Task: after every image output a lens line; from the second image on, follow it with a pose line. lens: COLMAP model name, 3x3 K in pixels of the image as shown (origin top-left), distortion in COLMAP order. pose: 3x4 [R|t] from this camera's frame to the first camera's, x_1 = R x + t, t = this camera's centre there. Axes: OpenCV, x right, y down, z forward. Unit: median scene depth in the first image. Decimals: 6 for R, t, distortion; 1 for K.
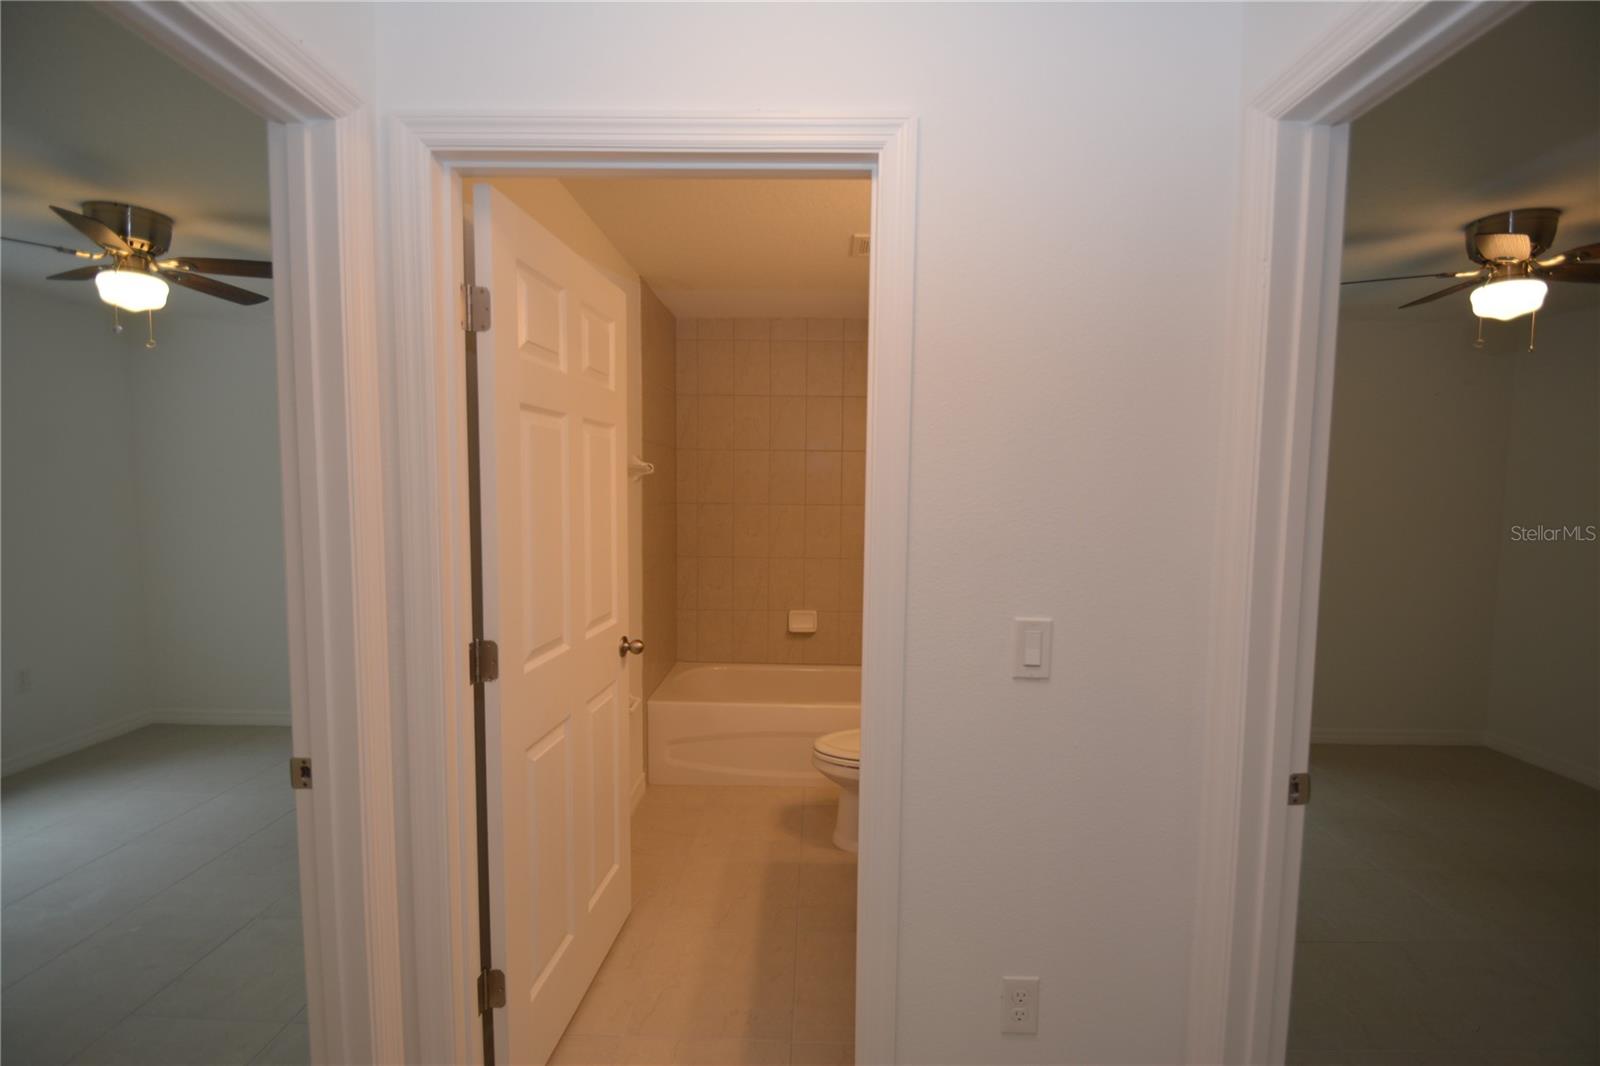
lens RADIAL K [[700.2, 0, 804.1], [0, 700.2, 536.9], [0, 0, 1]] dist [0.018626, -0.018706]
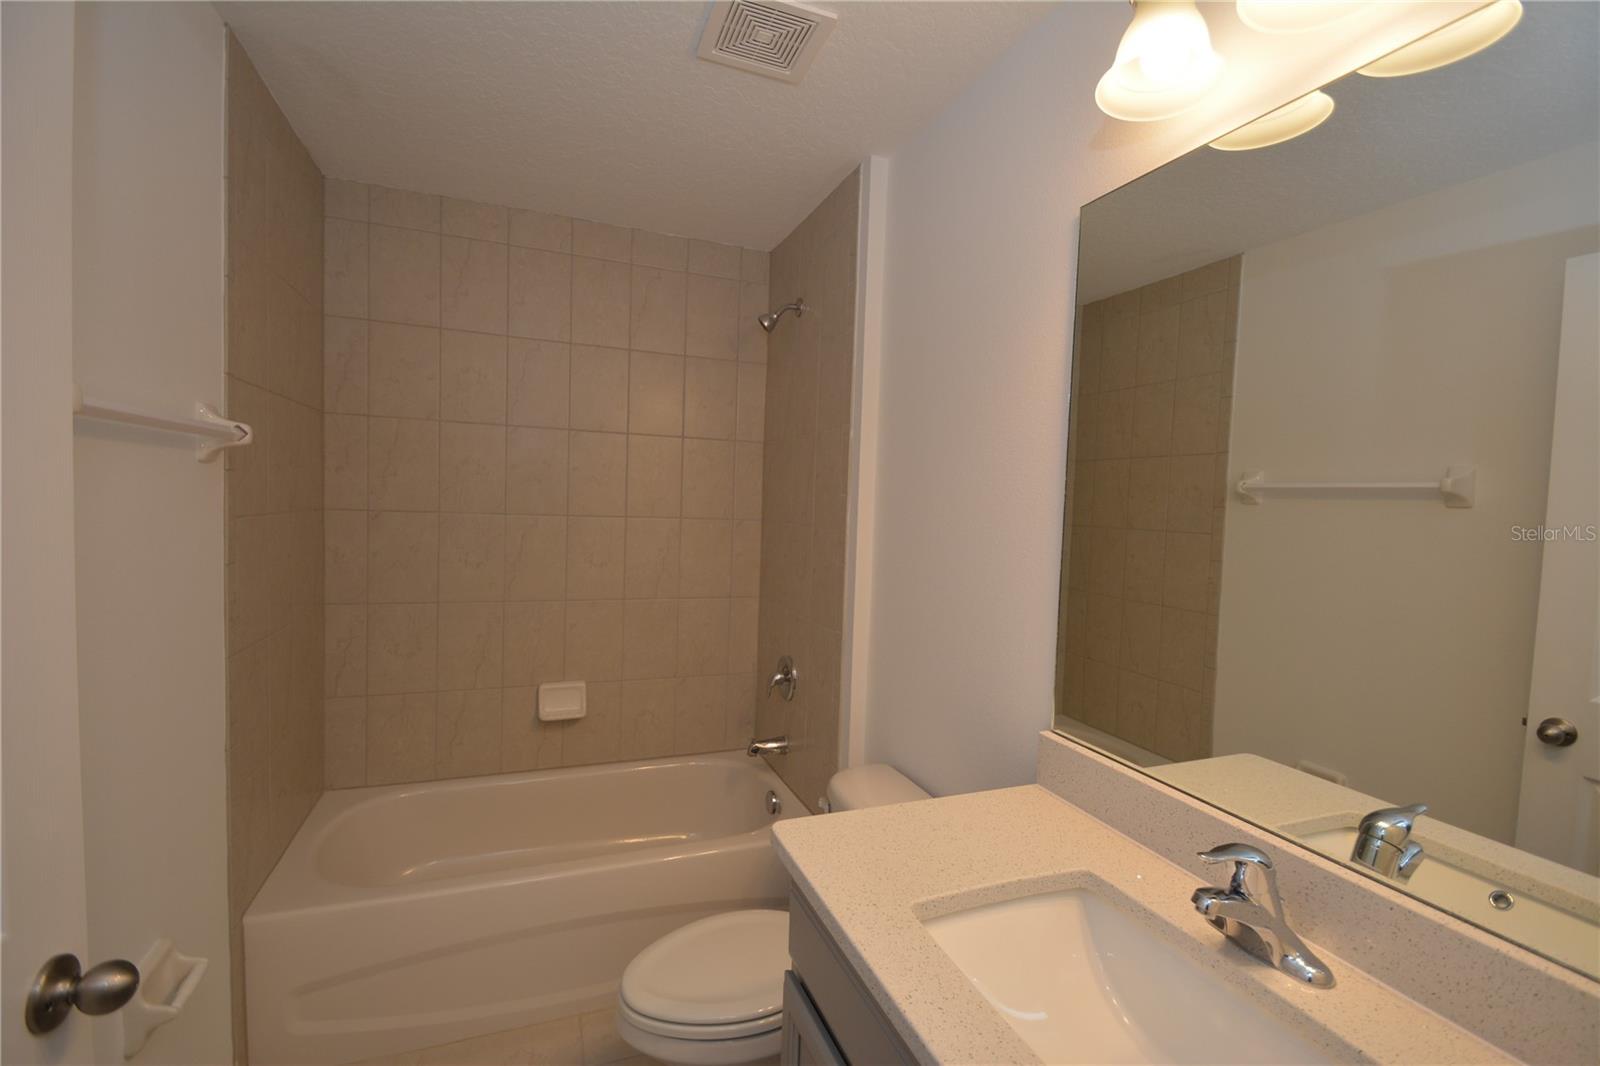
lens RADIAL K [[700.2, 0, 804.1], [0, 700.2, 536.9], [0, 0, 1]] dist [0.018626, -0.018706]
pose [[0.924956, 0.001610, 0.380071, -0.042592], [0.004539, 0.999873, -0.015283, -0.016677], [-0.380047, 0.015861, 0.924831, 0.344597]]
